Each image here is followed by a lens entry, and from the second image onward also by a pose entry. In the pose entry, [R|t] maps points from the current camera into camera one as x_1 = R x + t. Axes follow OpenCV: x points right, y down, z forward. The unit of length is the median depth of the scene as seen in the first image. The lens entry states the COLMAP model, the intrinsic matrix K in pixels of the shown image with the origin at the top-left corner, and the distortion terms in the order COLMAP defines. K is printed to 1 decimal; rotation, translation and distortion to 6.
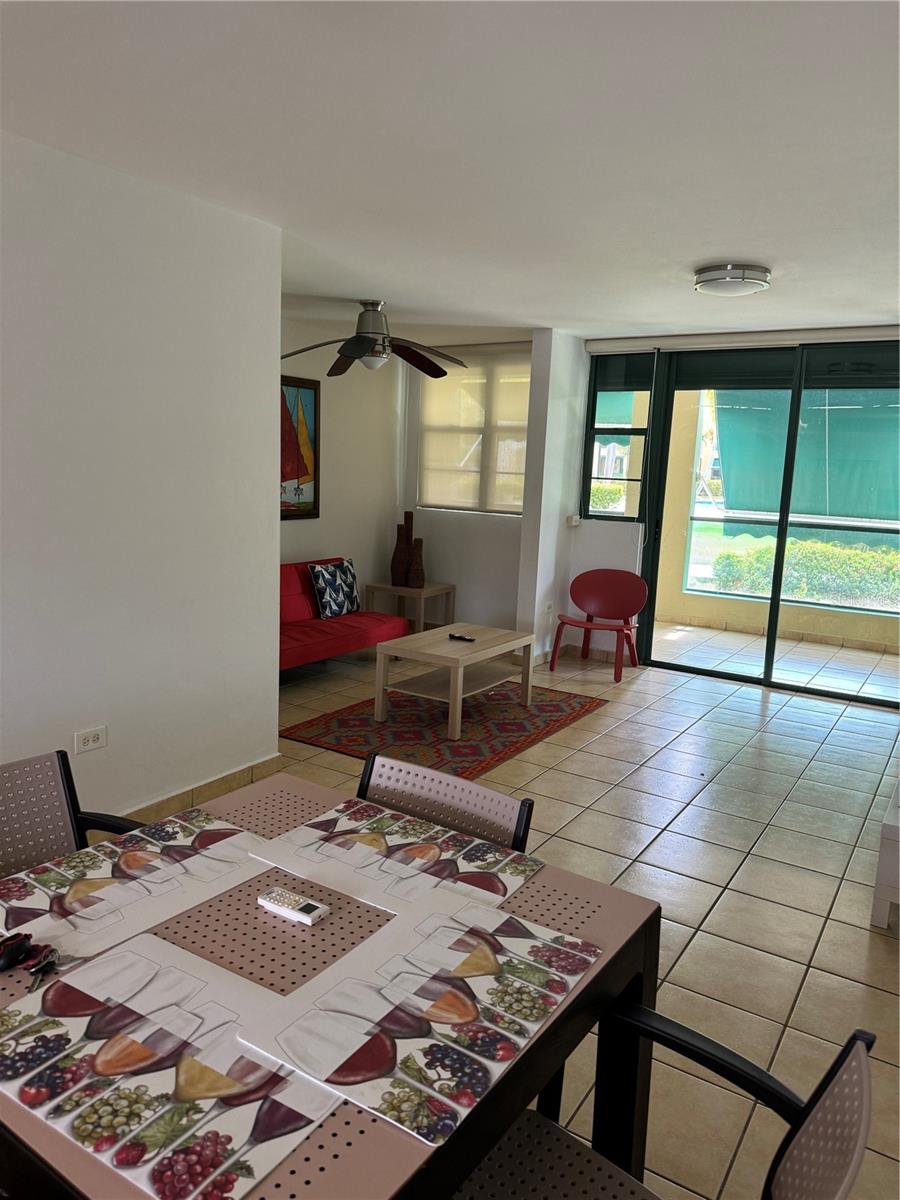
lens RADIAL K [[849.1, 0, 427.7], [0, 849.1, 591.0], [0, 0, 1]] dist [0.084048, -0.108179]
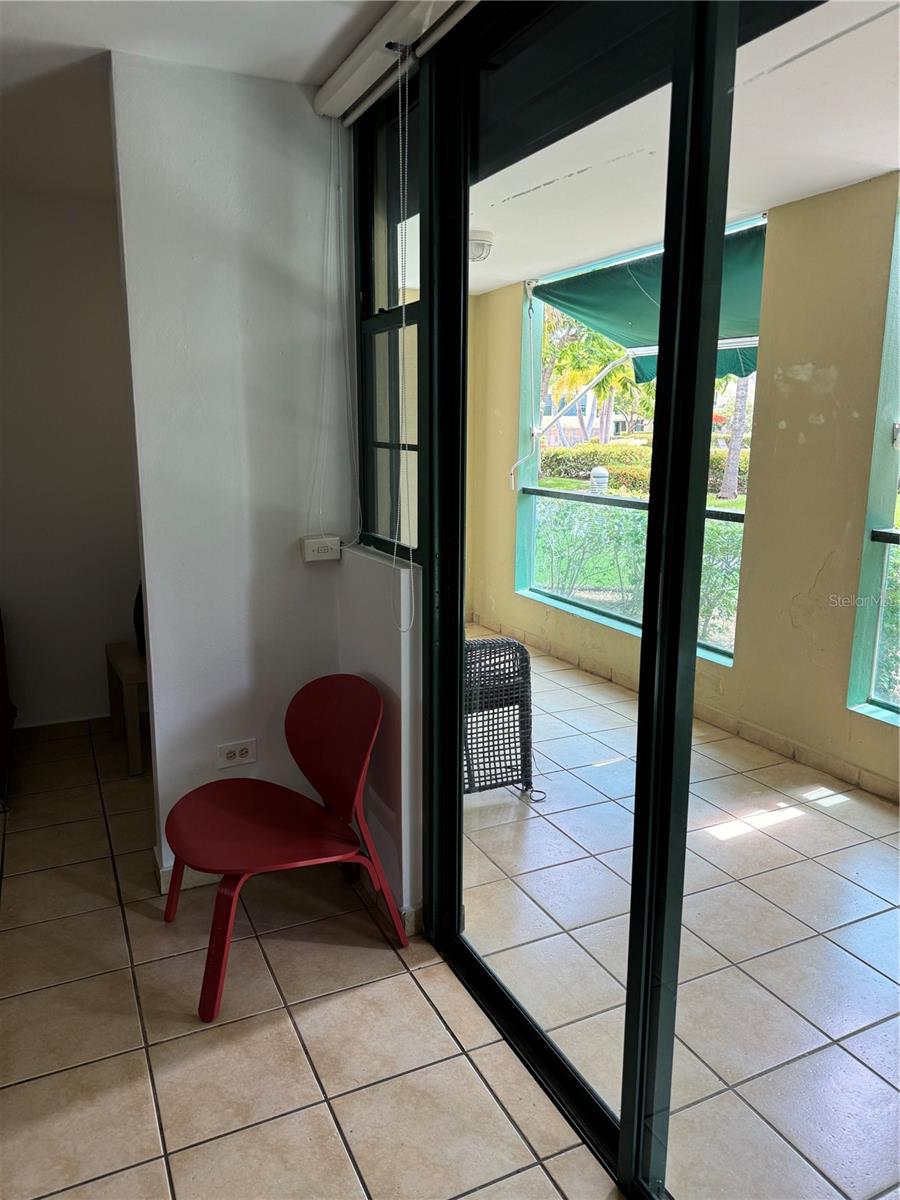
lens RADIAL K [[852.1, 0, 443.9], [0, 852.1, 604.8], [0, 0, 1]] dist [-0.001948, -0.023787]
pose [[0.853104, 0.068009, -0.517289, 0.437324], [-0.048310, 0.997505, 0.051472, -0.078919], [0.519499, -0.018921, 0.854261, 0.695810]]
